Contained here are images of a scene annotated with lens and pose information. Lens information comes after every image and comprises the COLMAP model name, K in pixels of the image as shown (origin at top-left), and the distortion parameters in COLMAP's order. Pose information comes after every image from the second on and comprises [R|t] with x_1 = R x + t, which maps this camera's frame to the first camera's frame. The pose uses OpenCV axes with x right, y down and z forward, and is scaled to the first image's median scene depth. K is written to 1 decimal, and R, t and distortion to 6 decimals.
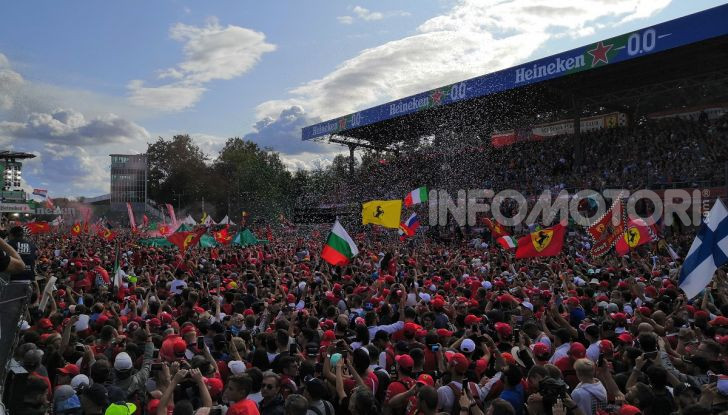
lens RADIAL K [[584.9, 0, 364.0], [0, 584.9, 207.5], [0, 0, 1]] dist [0.000313, 0.060565]
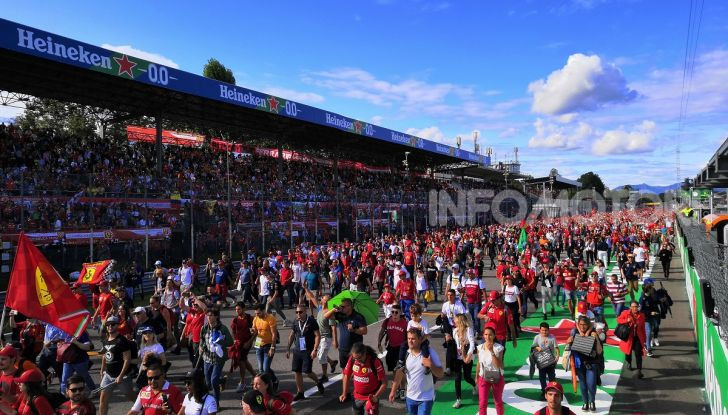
lens RADIAL K [[584.9, 0, 364.0], [0, 584.9, 207.5], [0, 0, 1]] dist [0.000313, 0.060565]
pose [[-0.501166, 0.019751, 0.865126, -0.605909], [0.005531, 0.999792, -0.019622, 0.005089], [-0.865333, -0.005049, -0.501171, 1.025486]]
